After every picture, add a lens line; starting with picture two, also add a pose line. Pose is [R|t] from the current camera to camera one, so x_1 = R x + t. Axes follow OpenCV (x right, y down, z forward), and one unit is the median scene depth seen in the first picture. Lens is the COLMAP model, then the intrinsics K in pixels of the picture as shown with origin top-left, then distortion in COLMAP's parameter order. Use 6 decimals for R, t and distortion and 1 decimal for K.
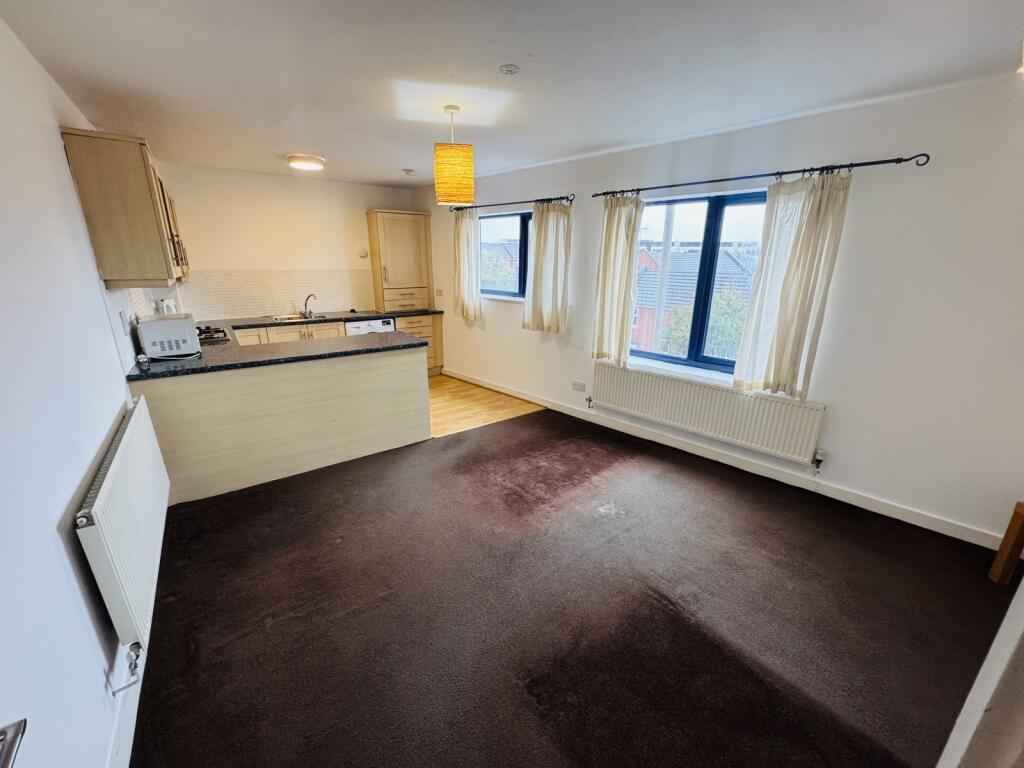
lens RADIAL K [[409.9, 0, 518.9], [0, 409.9, 382.5], [0, 0, 1]] dist [-0.004857, -0.000298]
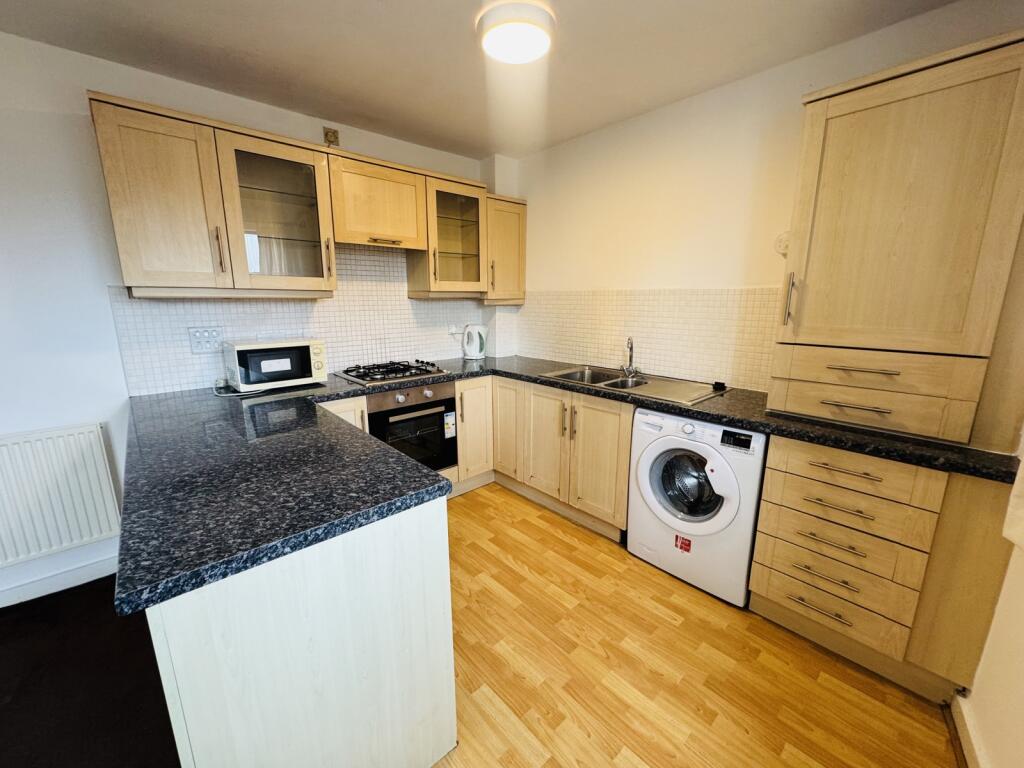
lens RADIAL K [[409.9, 0, 511.6], [0, 409.9, 385.6], [0, 0, 1]] dist [-0.004857, -0.000298]
pose [[0.111181, 0.201328, -0.973194, -0.023332], [-0.280583, 0.945784, 0.163603, -0.190846], [0.953369, 0.254872, 0.161642, 0.753926]]
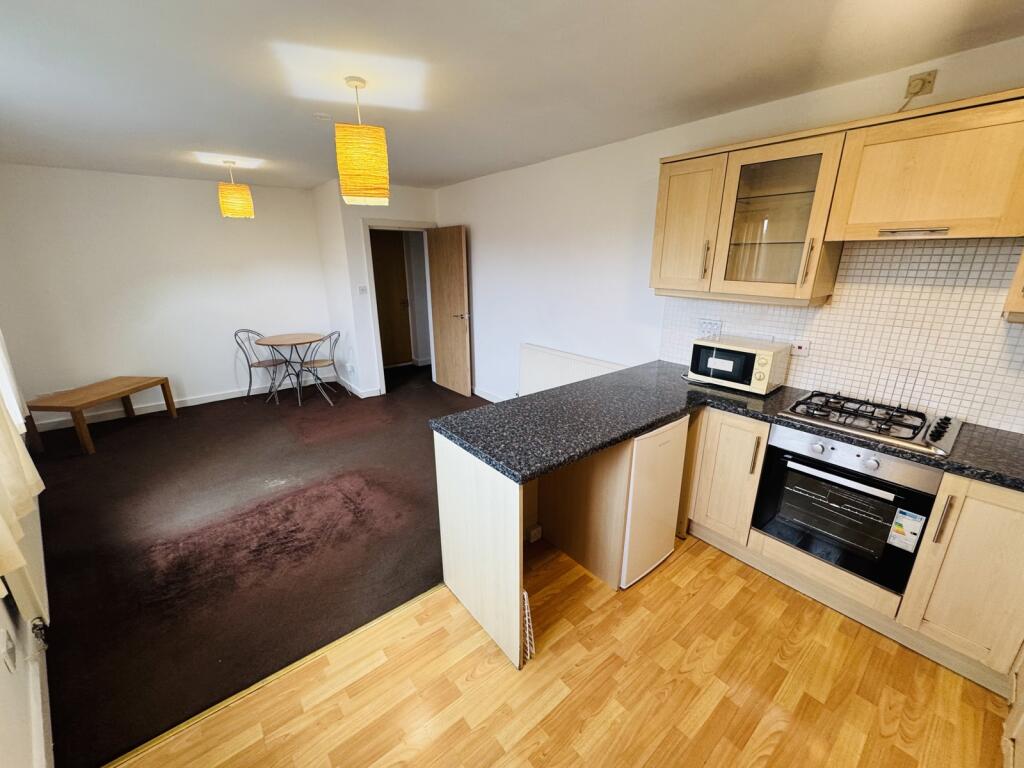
lens RADIAL K [[409.9, 0, 513.3], [0, 409.9, 386.0], [0, 0, 1]] dist [-0.004857, -0.000298]
pose [[-0.998679, 0.009547, -0.050490, -0.207412], [-0.020076, 0.831999, 0.554413, -0.299875], [0.047301, 0.554694, -0.830709, 0.962843]]
